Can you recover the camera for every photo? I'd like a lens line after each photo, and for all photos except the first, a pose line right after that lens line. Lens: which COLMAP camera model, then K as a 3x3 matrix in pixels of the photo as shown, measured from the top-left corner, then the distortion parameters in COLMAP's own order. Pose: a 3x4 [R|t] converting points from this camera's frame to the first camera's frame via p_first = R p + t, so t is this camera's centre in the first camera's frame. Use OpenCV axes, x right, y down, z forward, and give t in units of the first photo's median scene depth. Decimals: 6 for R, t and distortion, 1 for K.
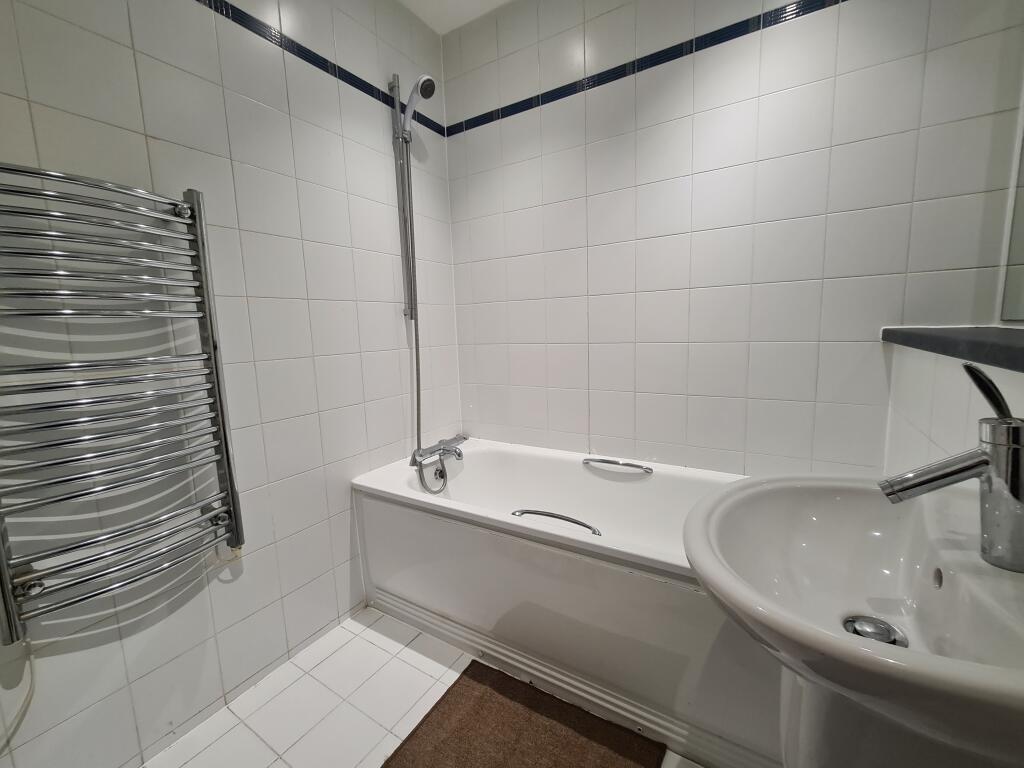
lens RADIAL K [[421.5, 0, 512.0], [0, 421.5, 384.0], [0, 0, 1]] dist [-0.003549, 0.000247]
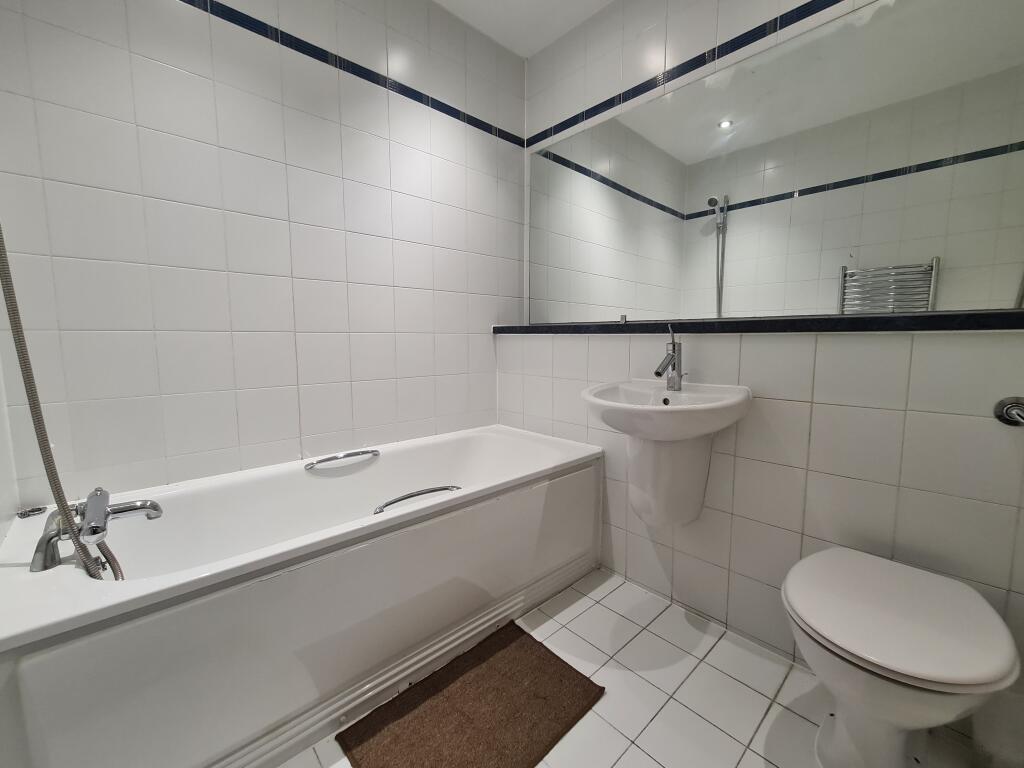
lens RADIAL K [[421.5, 0, 512.0], [0, 421.5, 384.0], [0, 0, 1]] dist [-0.003549, 0.000247]
pose [[0.266250, -0.077155, 0.960811, -0.690987], [0.117896, 0.991914, 0.046983, 0.027296], [-0.956667, 0.100766, 0.273193, 0.427013]]
